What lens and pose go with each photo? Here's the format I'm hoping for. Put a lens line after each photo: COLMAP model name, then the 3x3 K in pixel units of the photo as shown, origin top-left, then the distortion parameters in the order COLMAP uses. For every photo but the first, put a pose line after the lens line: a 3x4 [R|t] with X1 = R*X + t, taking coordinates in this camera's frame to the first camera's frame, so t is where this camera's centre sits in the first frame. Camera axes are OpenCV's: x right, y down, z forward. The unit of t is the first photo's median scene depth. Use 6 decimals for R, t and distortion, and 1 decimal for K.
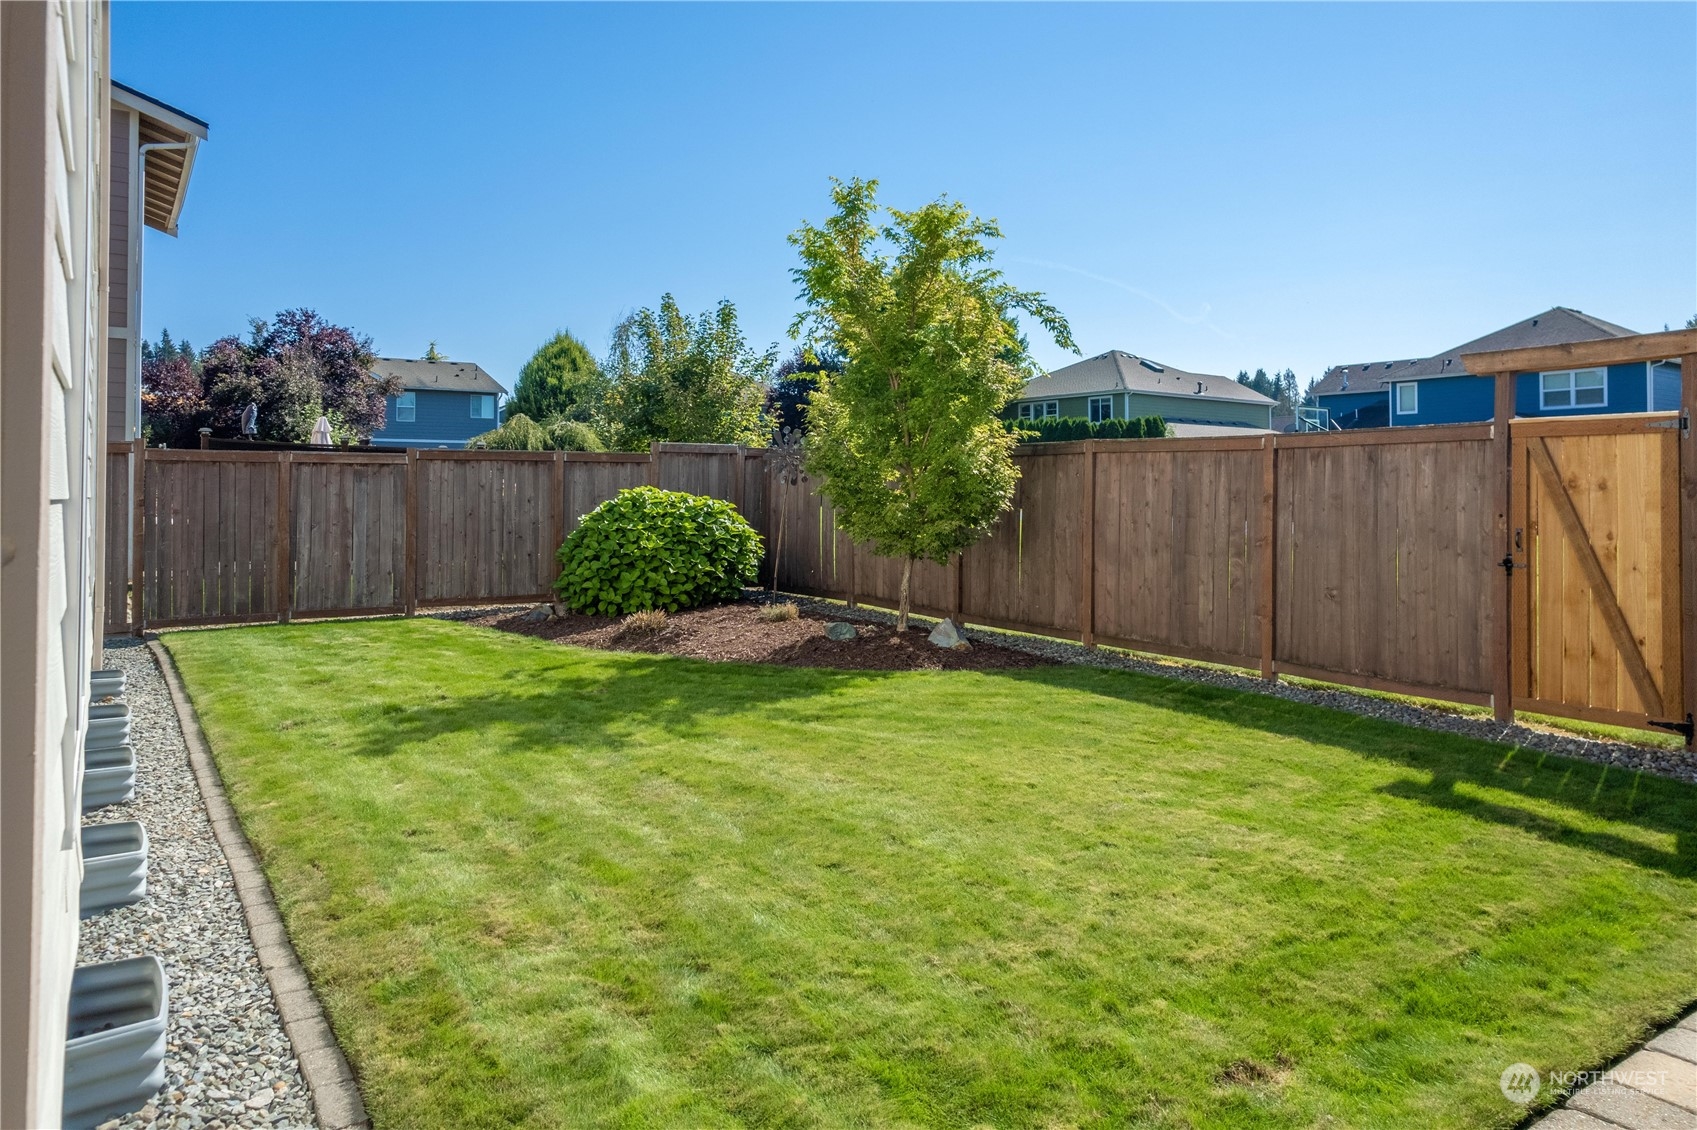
lens RADIAL K [[1098.3, 0, 838.3], [0, 1098.3, 560.6], [0, 0, 1]] dist [-0.051226, 0.039711]
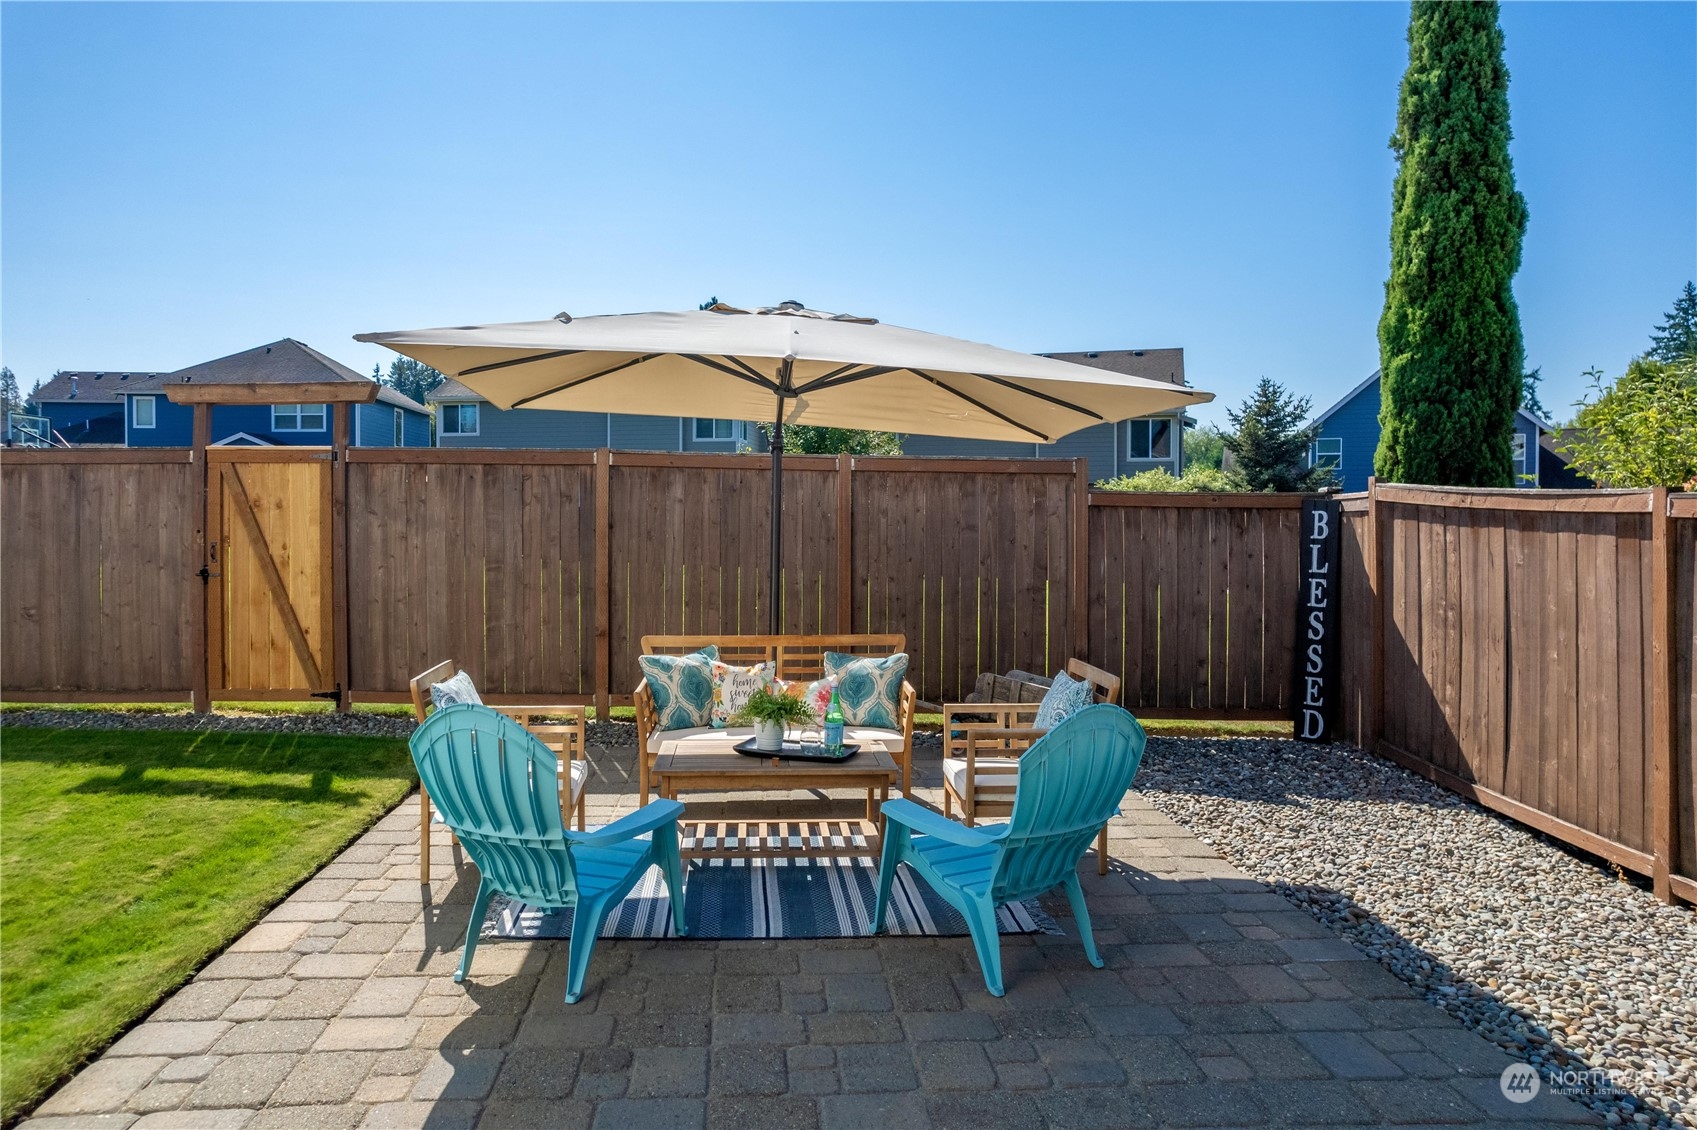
lens RADIAL K [[1098.3, 0, 838.4], [0, 1098.3, 521.0], [0, 0, 1]] dist [-0.051226, 0.039711]
pose [[0.505909, -0.008994, 0.862540, -0.023152], [0.051402, 0.998483, -0.019737, 0.004273], [-0.861054, 0.054321, 0.505604, -0.147250]]
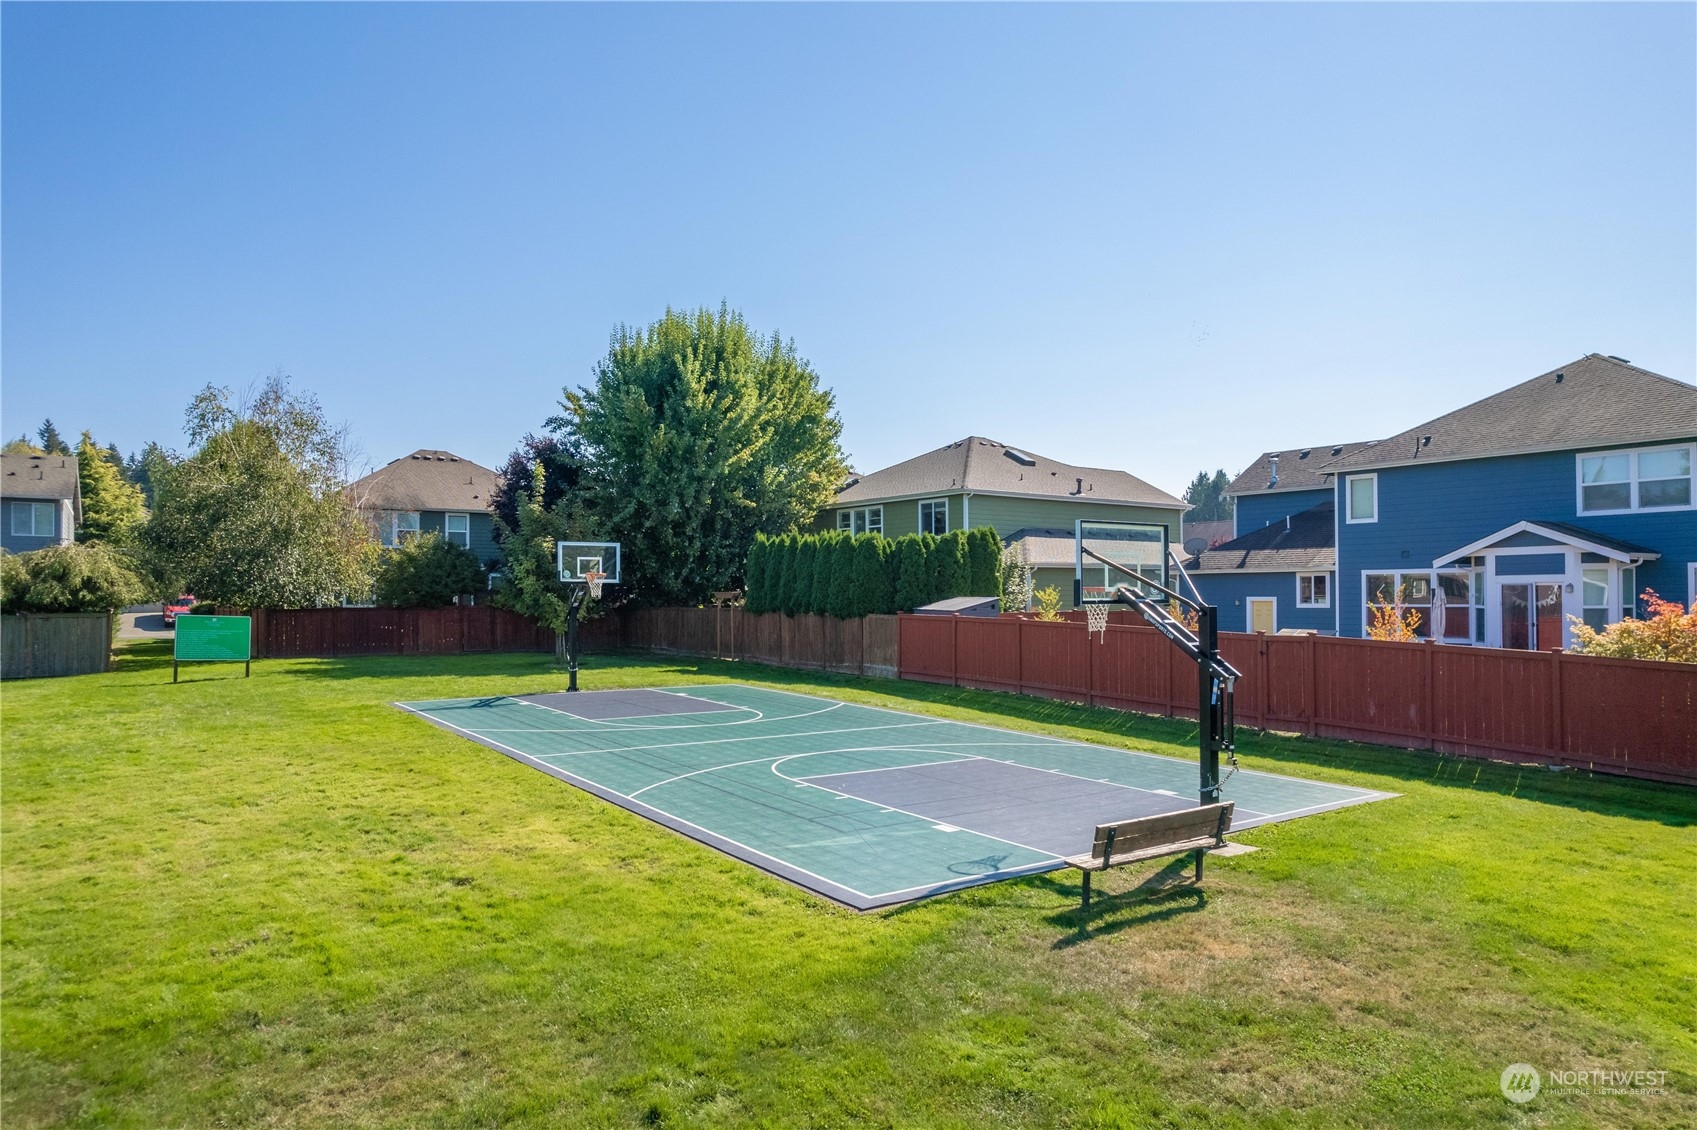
lens RADIAL K [[1098.3, 0, 848.8], [0, 1098.3, 566.4], [0, 0, 1]] dist [-0.051226, 0.039711]
pose [[0.999759, -0.009589, 0.019750, 0.895814], [0.011245, 0.996275, -0.085501, -0.251415], [-0.018856, 0.085702, 0.996142, 1.590489]]
